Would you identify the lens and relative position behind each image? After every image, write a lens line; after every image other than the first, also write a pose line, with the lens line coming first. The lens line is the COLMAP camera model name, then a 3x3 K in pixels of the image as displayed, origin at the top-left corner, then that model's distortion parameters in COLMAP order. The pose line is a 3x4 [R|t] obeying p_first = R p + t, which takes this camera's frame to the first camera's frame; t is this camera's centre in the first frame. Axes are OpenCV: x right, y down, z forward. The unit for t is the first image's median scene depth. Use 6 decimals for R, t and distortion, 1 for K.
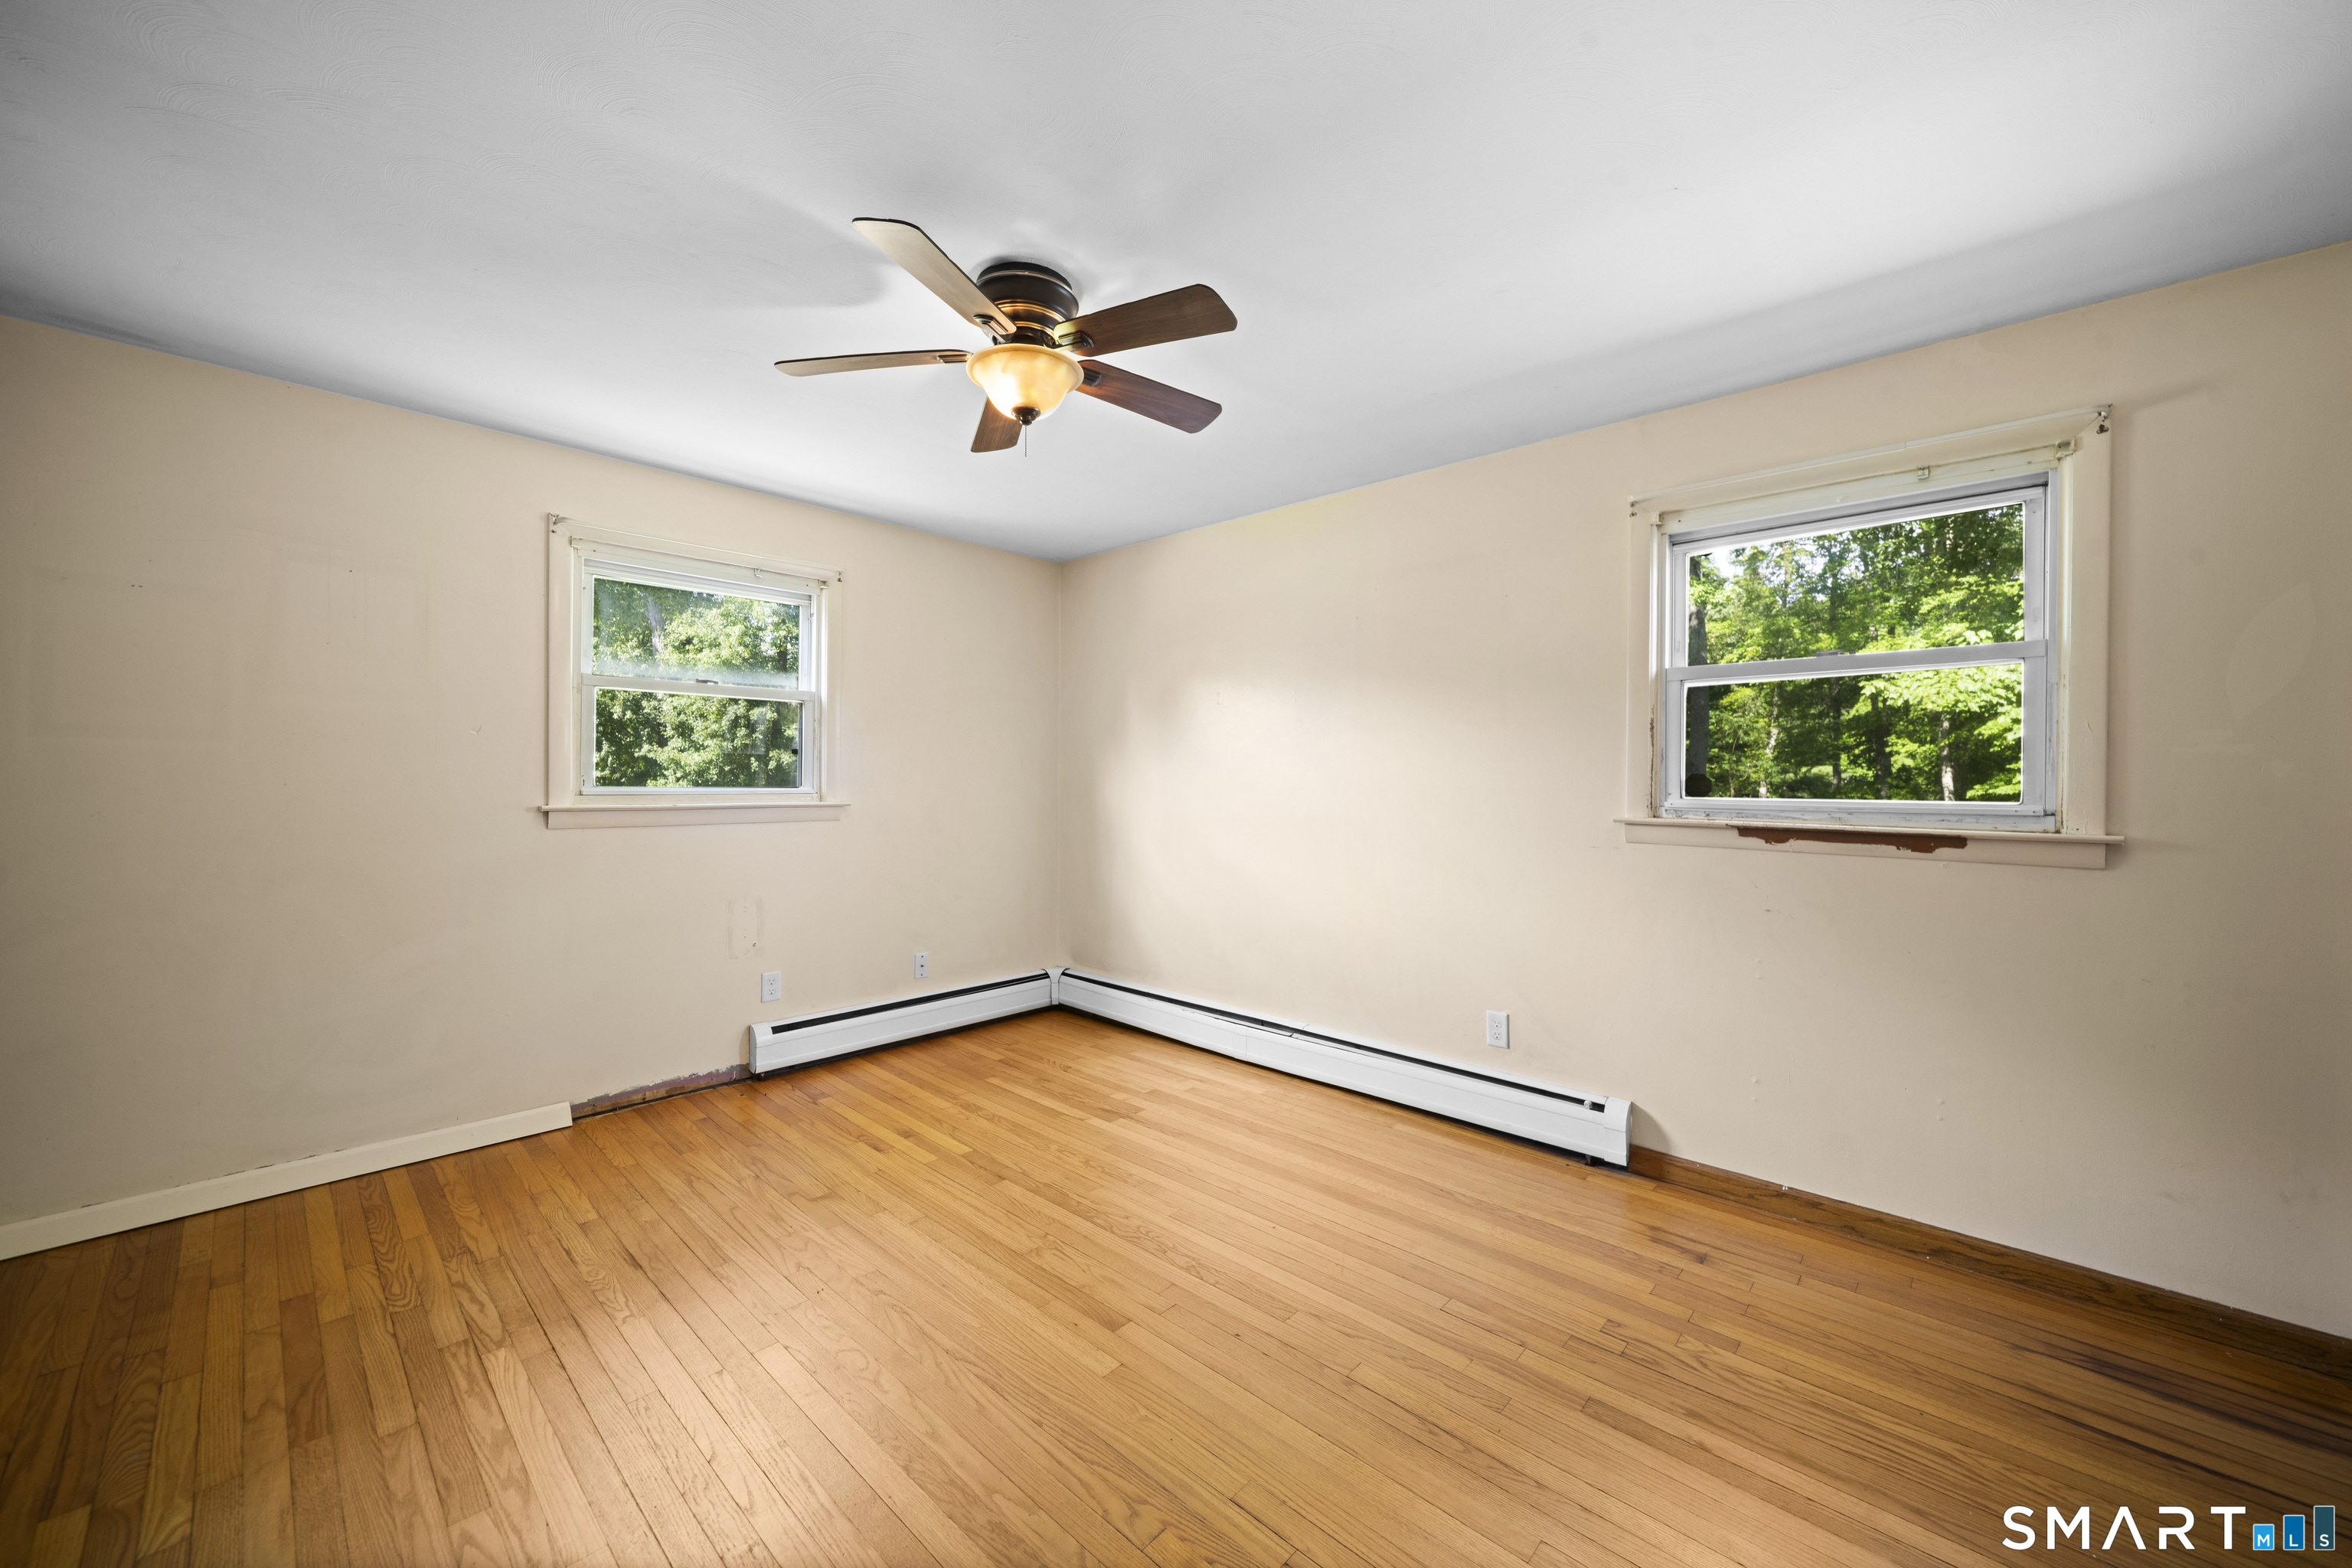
lens RADIAL K [[876.1, 0, 1176.0], [0, 876.1, 784.0], [0, 0, 1]] dist [0.000091, 0.000019]
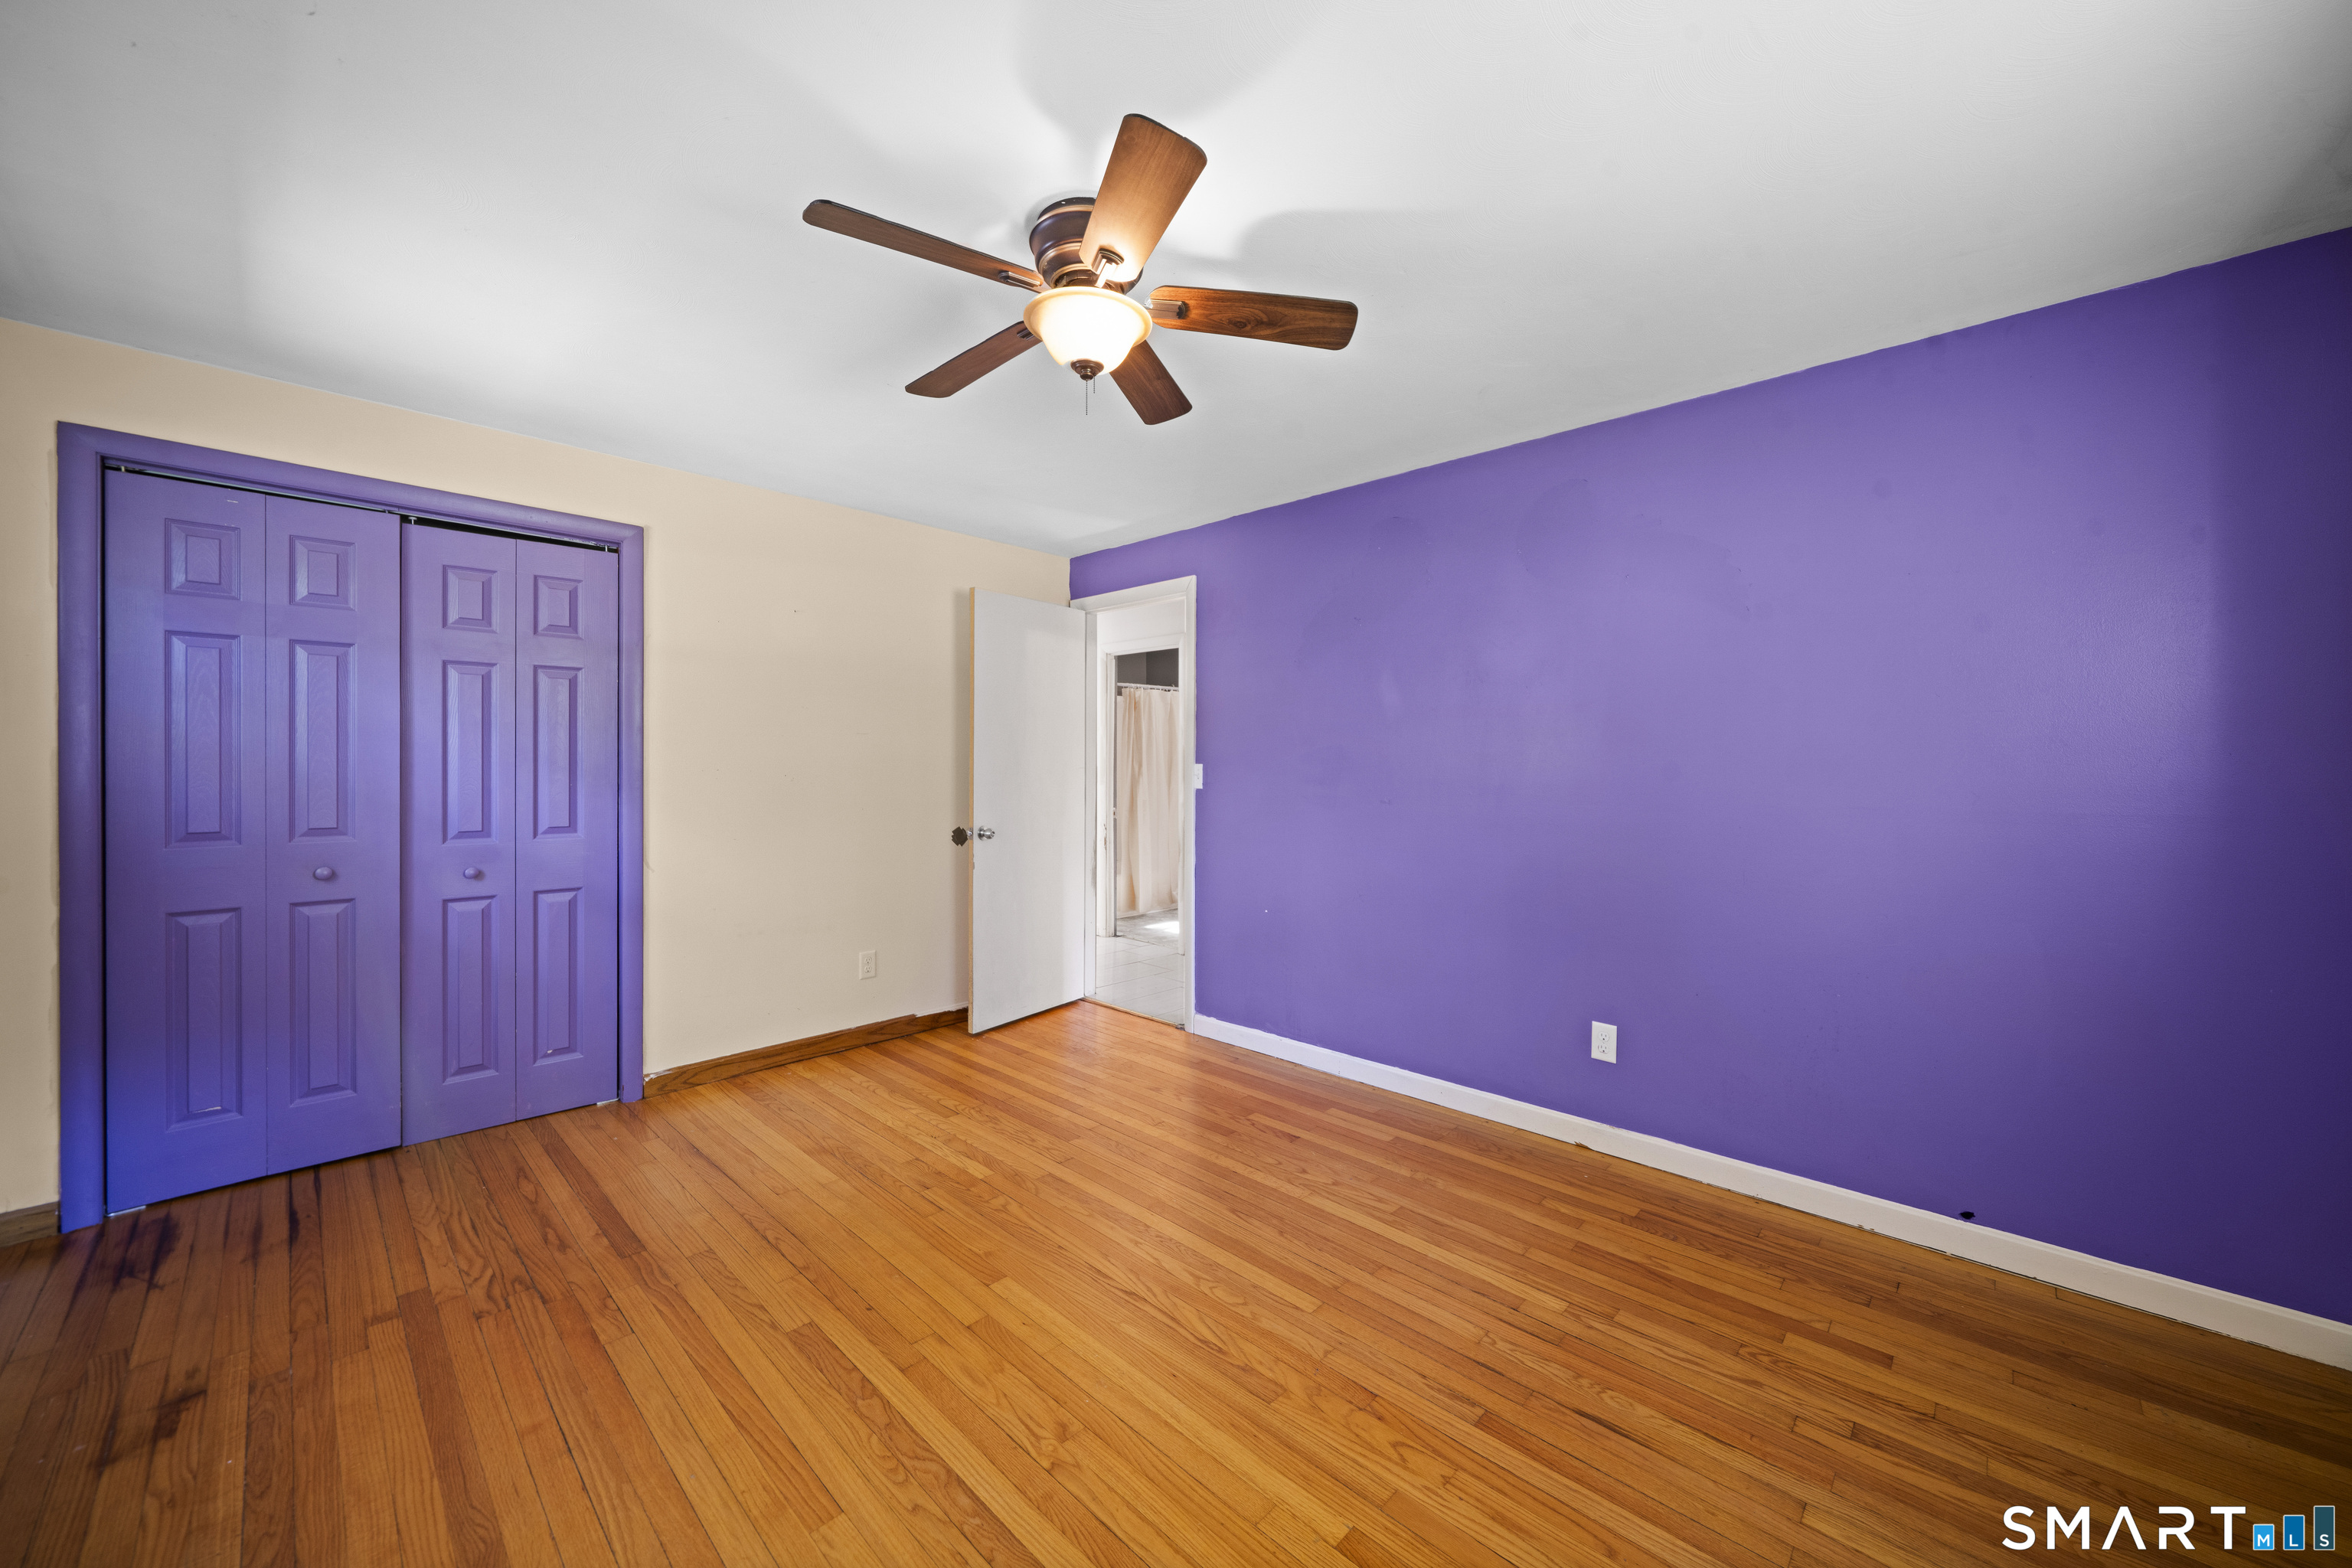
lens RADIAL K [[876.1, 0, 1176.0], [0, 876.1, 784.0], [0, 0, 1]] dist [0.000091, 0.000019]
pose [[-0.999743, -0.011903, 0.019312, -0.183552], [-0.011413, 0.999615, 0.025291, -0.010167], [-0.019605, 0.025065, -0.999494, 1.214967]]
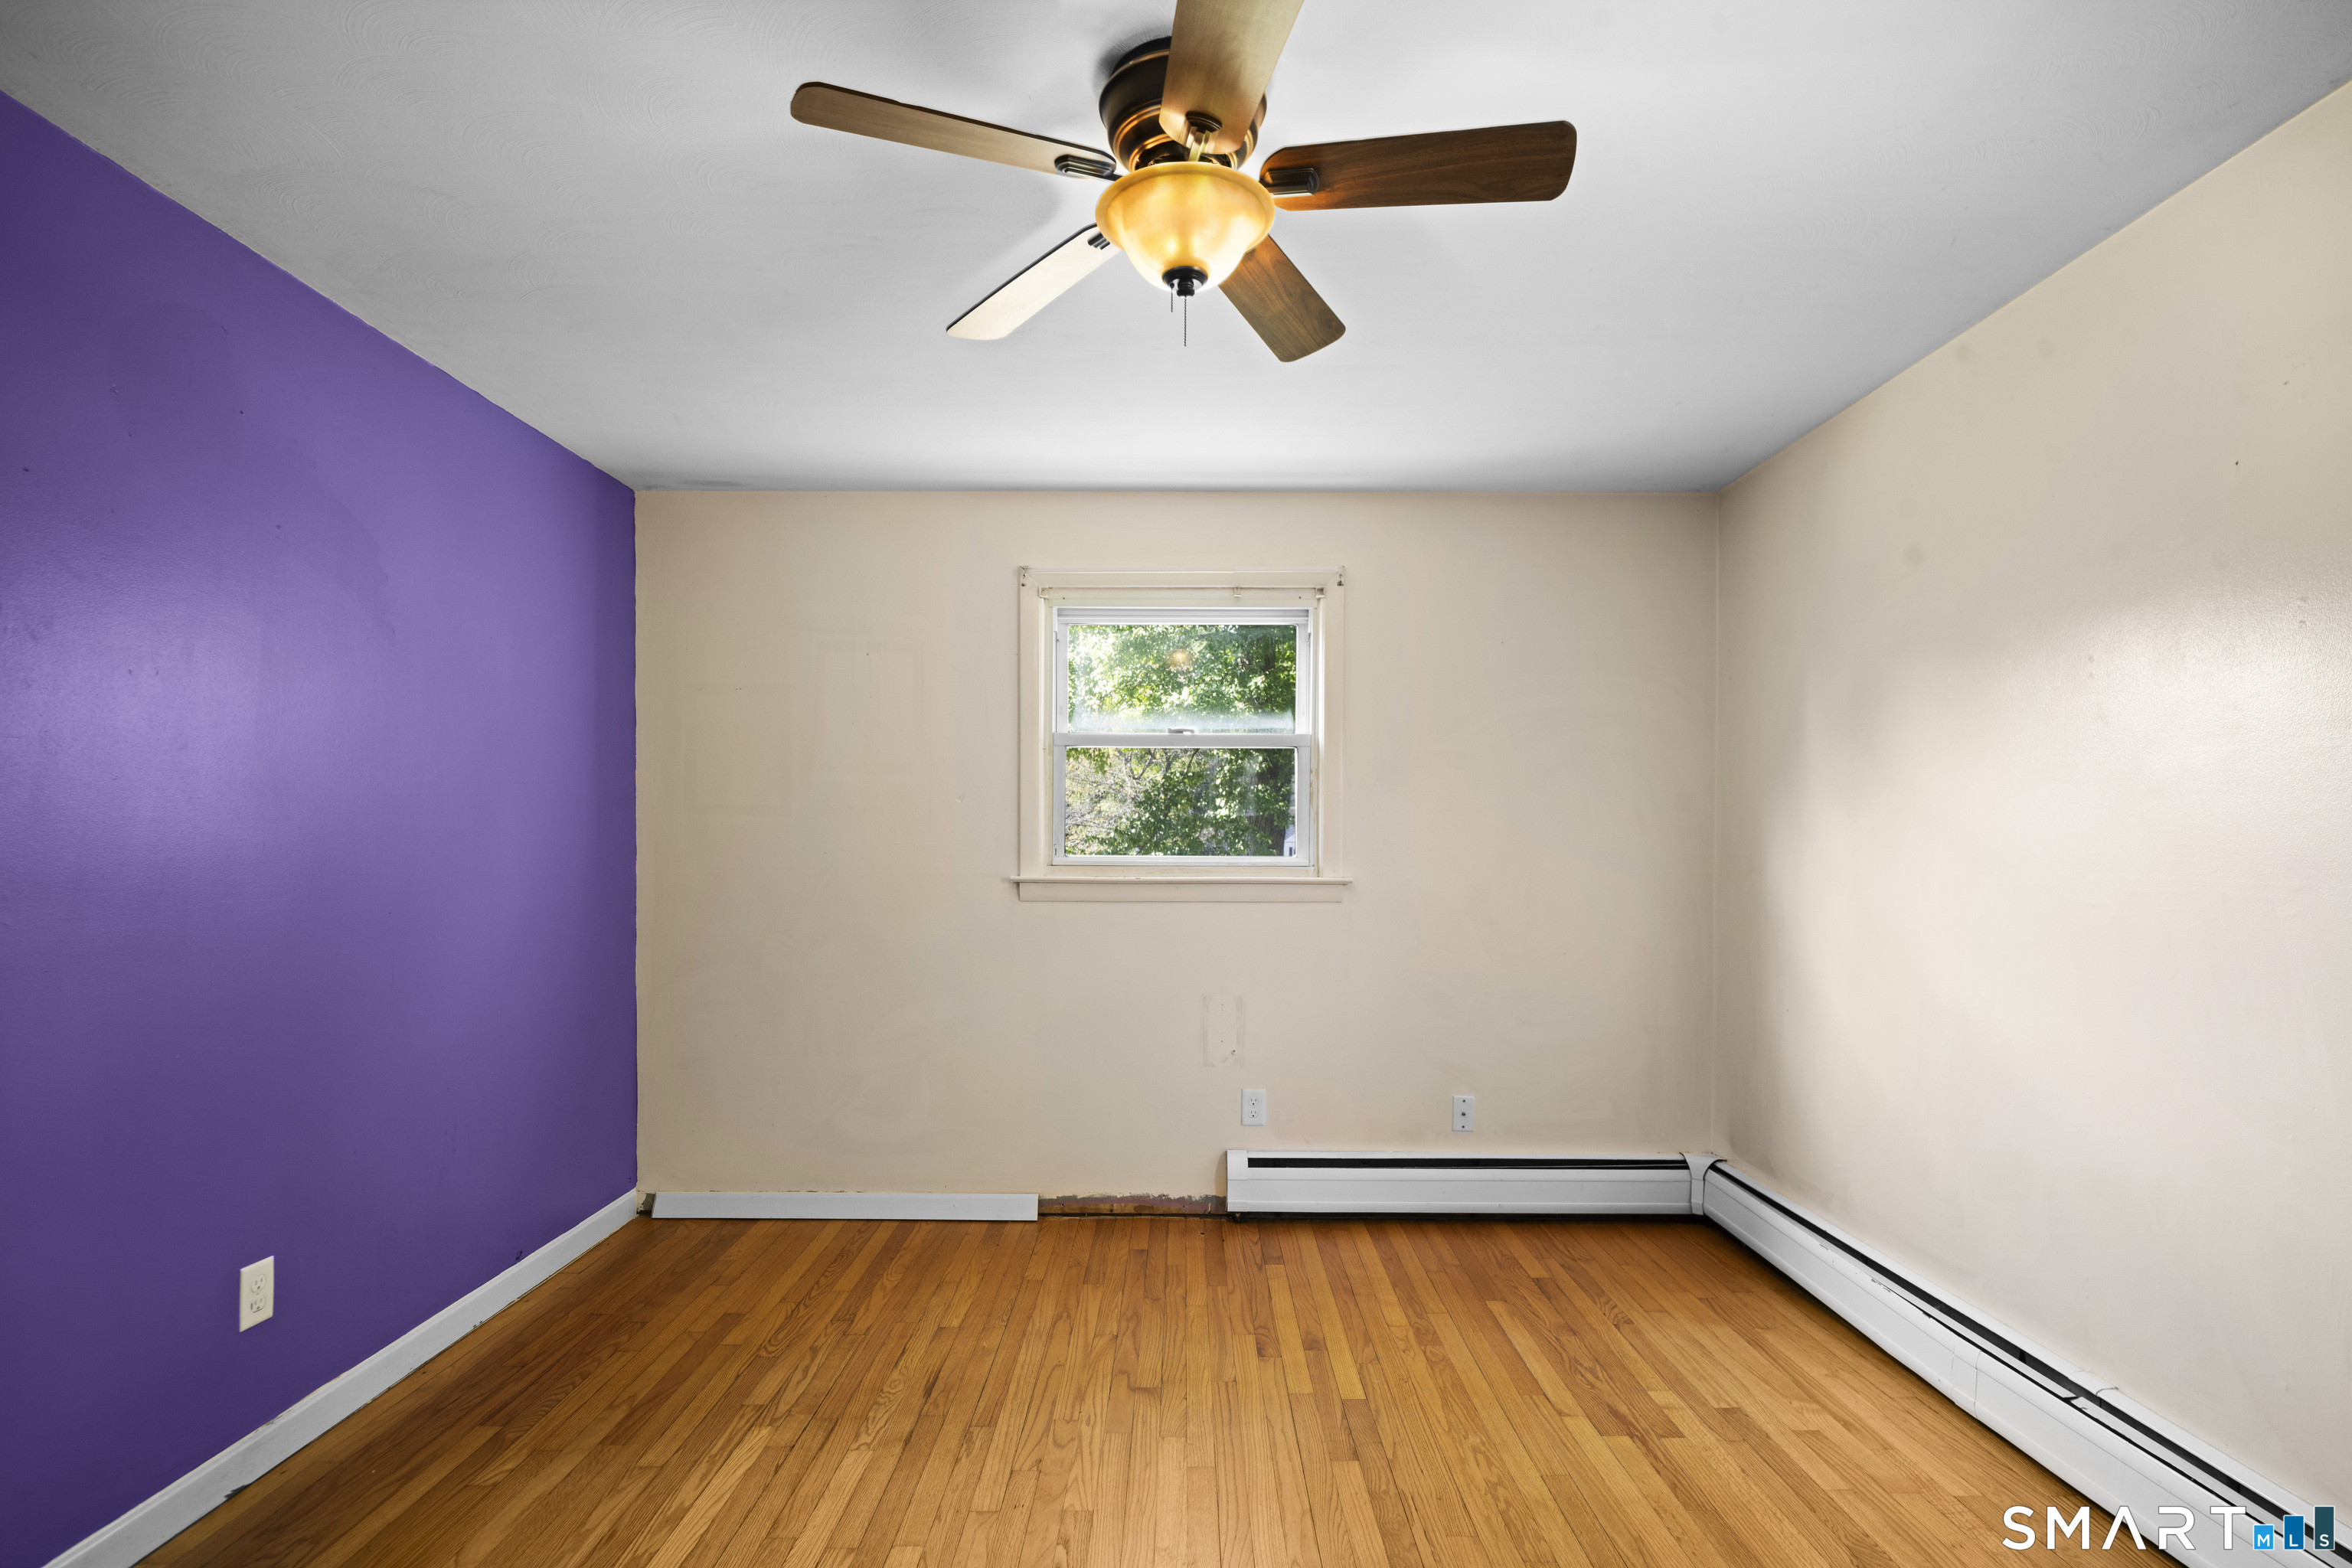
lens RADIAL K [[1140.6, 0, 1183.6], [0, 1140.6, 853.4], [0, 0, 1]] dist [0.003240, 0.000374]
pose [[0.684294, 0.003598, -0.729197, 0.283935], [-0.003627, 0.999992, 0.001531, -0.001867], [0.729197, 0.001597, 0.684302, 0.271752]]
